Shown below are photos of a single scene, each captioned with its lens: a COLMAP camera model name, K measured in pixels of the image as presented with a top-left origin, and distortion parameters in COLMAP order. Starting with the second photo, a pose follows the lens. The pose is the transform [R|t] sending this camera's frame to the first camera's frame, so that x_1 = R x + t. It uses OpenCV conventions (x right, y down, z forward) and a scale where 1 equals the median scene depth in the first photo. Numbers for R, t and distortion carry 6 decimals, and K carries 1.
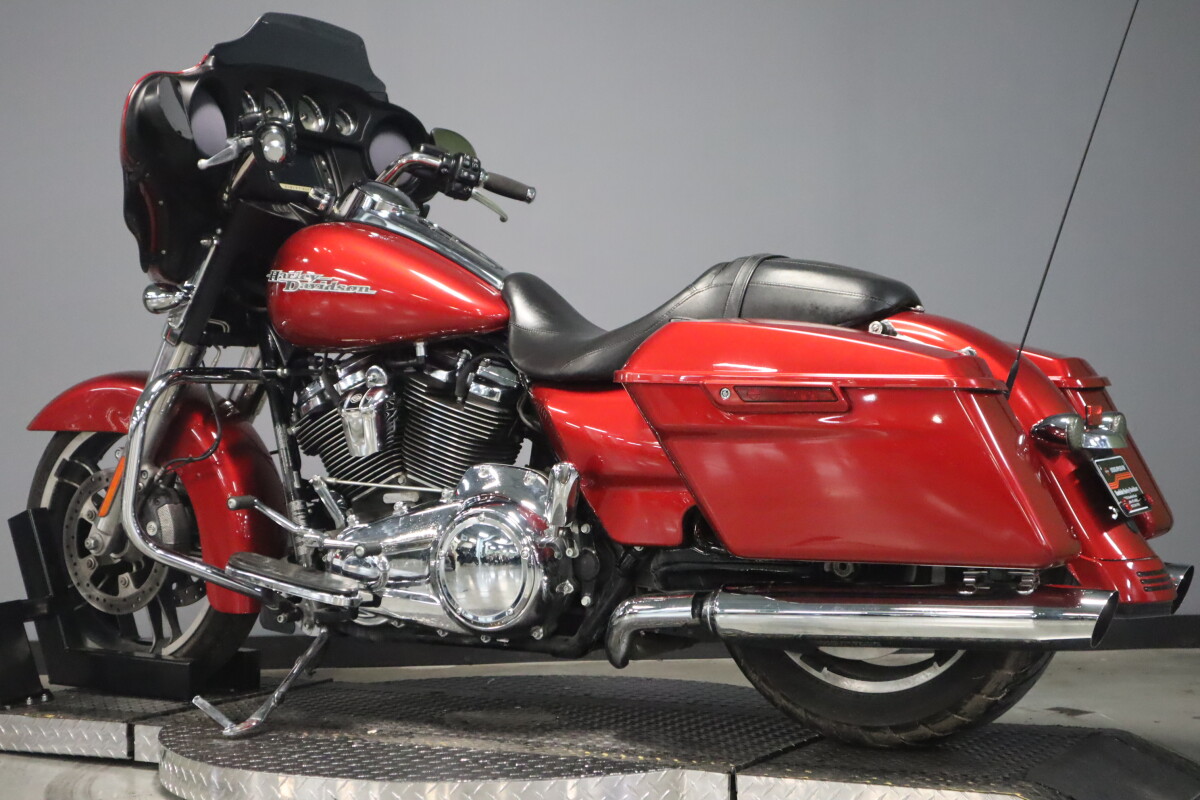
lens RADIAL K [[1985.8, 0, 600.0], [0, 1985.8, 400.0], [0, 0, 1]] dist [0.005296, 0.056191]
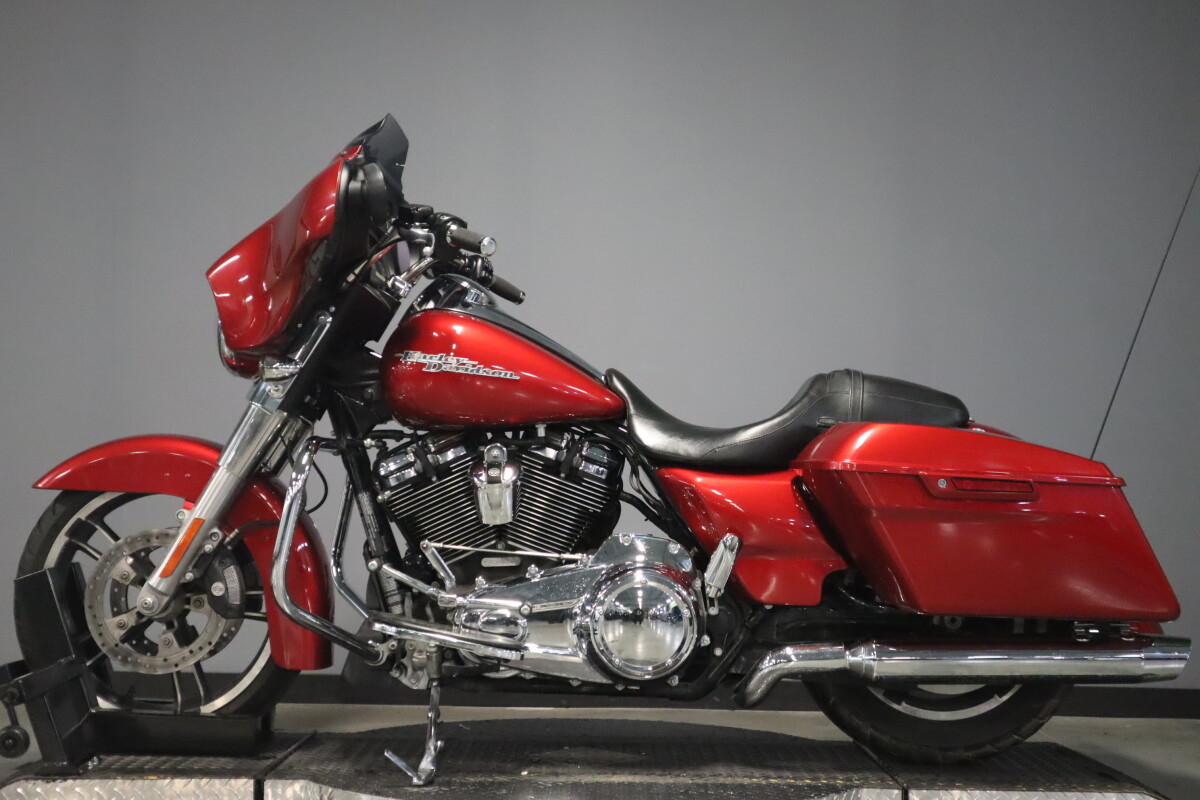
lens RADIAL K [[1678.5, 0, 600.0], [0, 1678.5, 400.0], [0, 0, 1]] dist [-0.004019, 0.062833]
pose [[0.866738, 0.056994, 0.495496, -0.537930], [-0.034221, 0.997904, -0.054923, 0.008554], [-0.497588, 0.030648, 0.866872, 0.156163]]
